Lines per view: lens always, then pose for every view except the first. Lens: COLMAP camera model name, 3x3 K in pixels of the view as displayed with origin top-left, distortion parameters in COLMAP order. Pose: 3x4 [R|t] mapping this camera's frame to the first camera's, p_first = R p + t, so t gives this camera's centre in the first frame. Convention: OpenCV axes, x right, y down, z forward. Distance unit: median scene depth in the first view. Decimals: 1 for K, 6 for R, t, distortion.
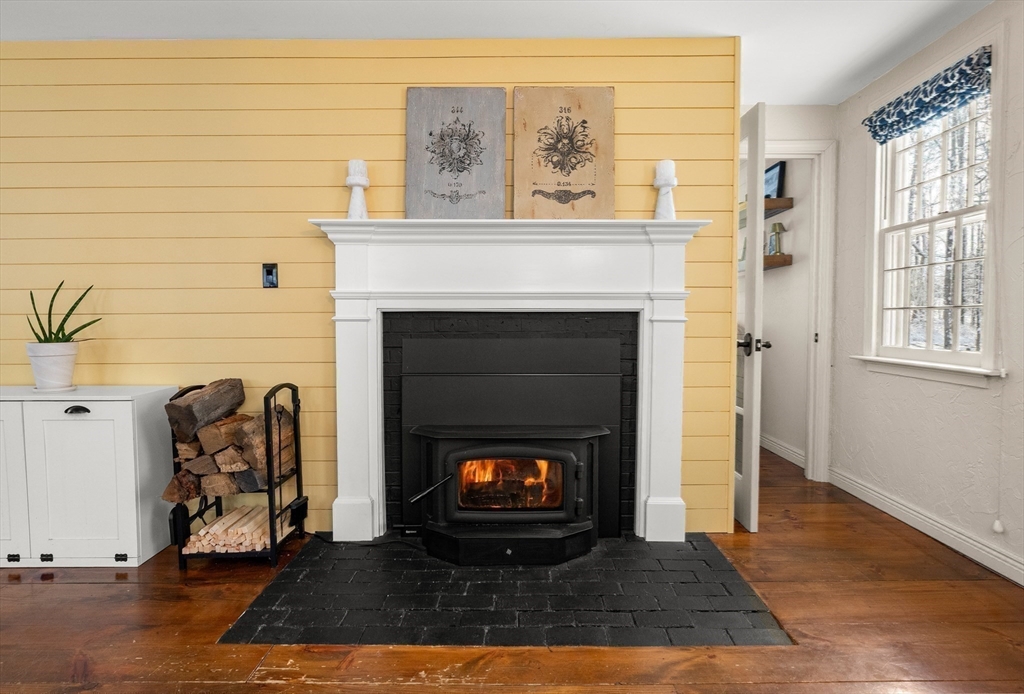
lens RADIAL K [[520.6, 0, 512.0], [0, 520.6, 347.0], [0, 0, 1]] dist [-0.003540, -0.000241]
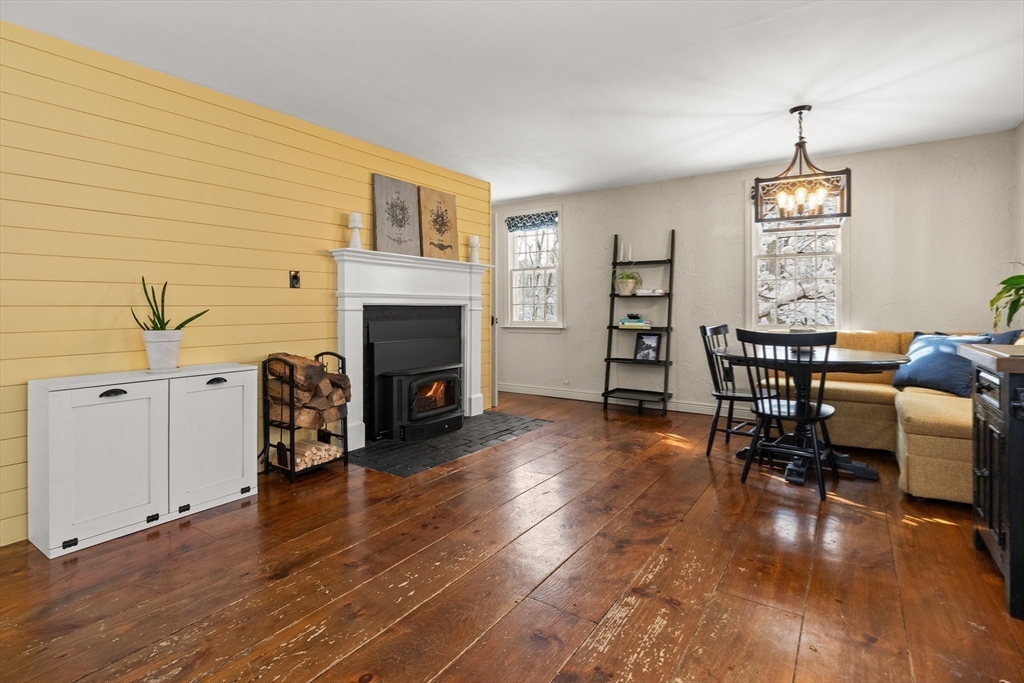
lens RADIAL K [[509.2, 0, 514.5], [0, 509.2, 329.7], [0, 0, 1]] dist [-0.000601, -0.000875]
pose [[0.557517, -0.036142, 0.829378, -1.346782], [0.048847, 0.998749, 0.010688, 0.015875], [-0.828727, 0.034554, 0.558585, -0.290272]]
